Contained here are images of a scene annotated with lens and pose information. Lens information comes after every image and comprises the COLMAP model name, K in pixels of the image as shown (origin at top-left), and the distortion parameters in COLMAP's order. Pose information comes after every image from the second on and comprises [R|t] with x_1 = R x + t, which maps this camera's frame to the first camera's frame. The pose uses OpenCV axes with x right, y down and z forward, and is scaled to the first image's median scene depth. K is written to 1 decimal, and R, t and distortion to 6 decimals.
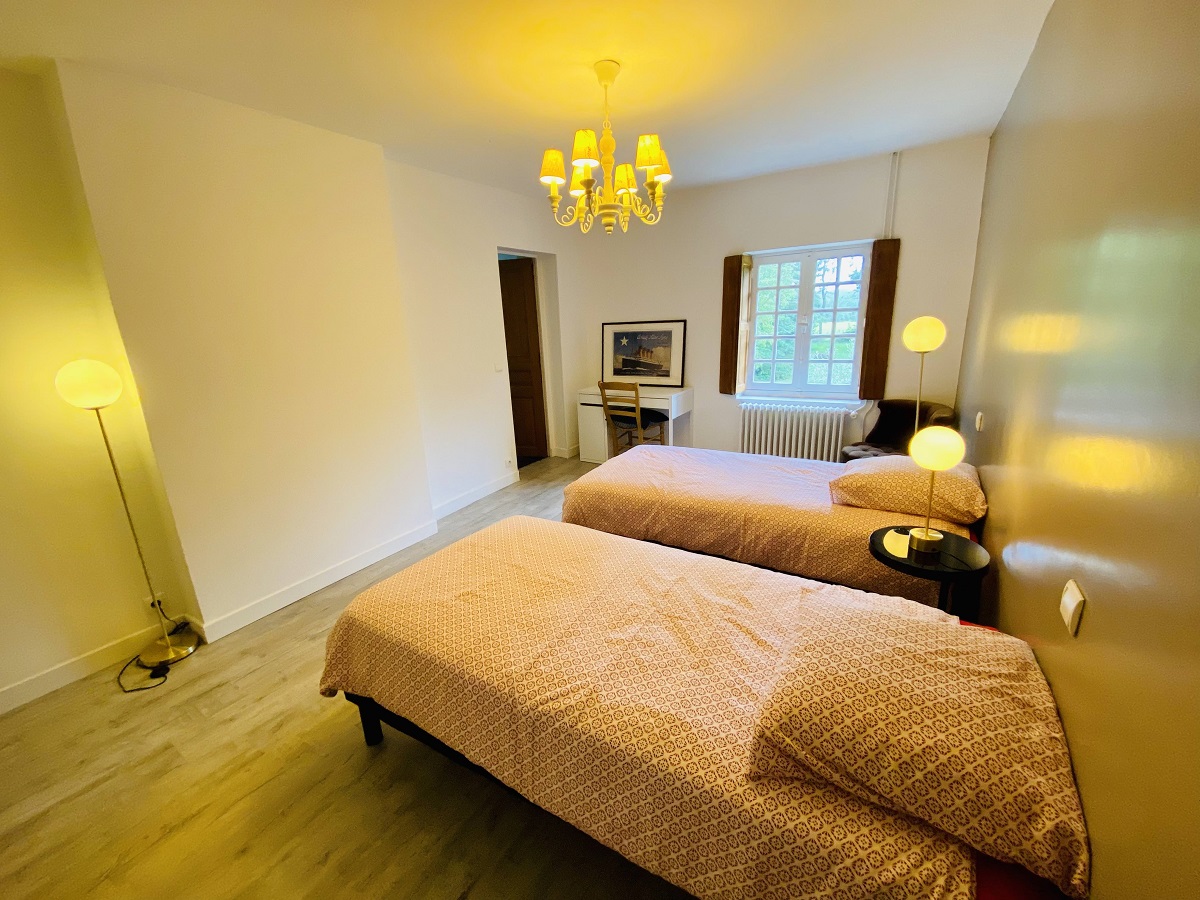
lens RADIAL K [[486.9, 0, 595.1], [0, 486.9, 450.6], [0, 0, 1]] dist [0.022669, -0.000126]
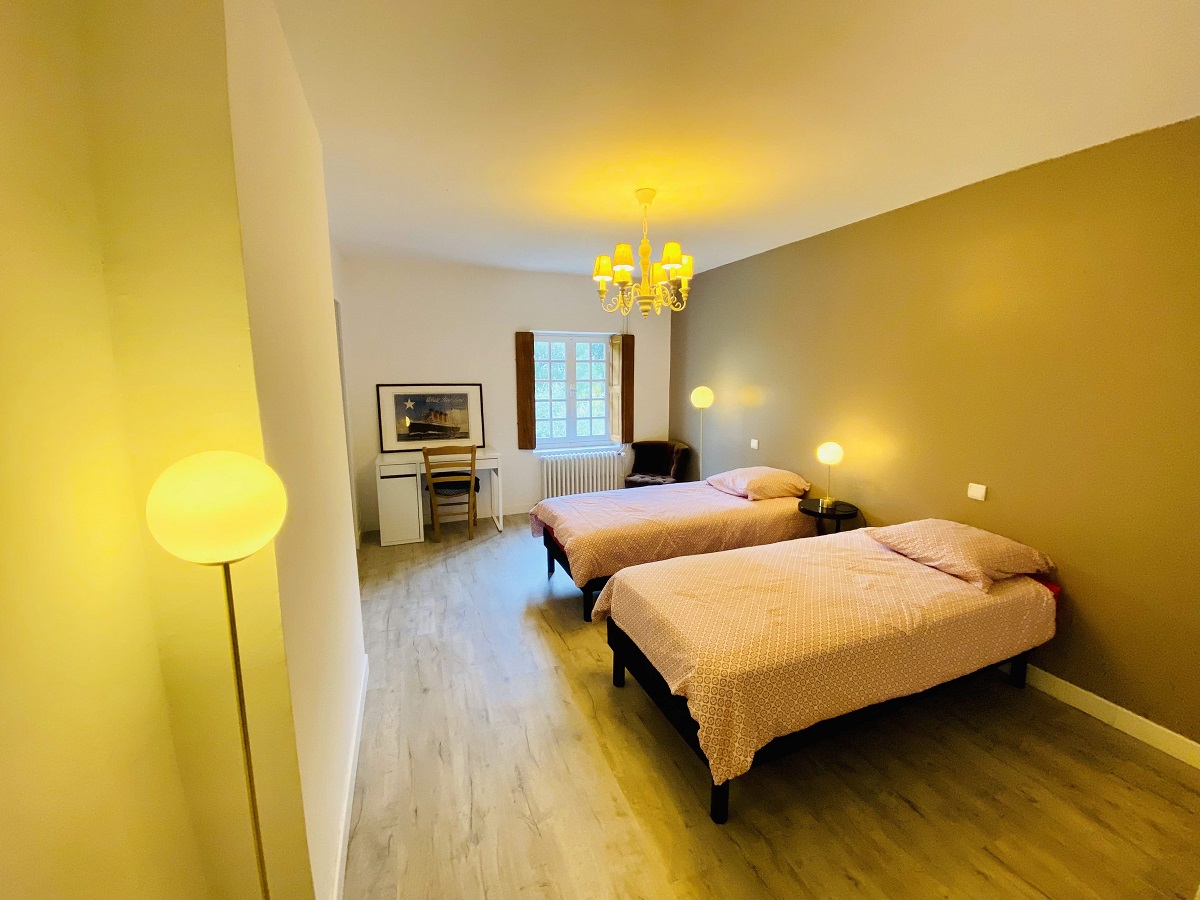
lens RADIAL K [[486.9, 0, 595.1], [0, 486.9, 450.6], [0, 0, 1]] dist [0.022669, -0.000126]
pose [[0.595427, -0.086574, 0.798731, -0.534126], [0.186819, 0.981845, -0.032846, -0.047656], [-0.781387, 0.168775, 0.600791, 0.207984]]
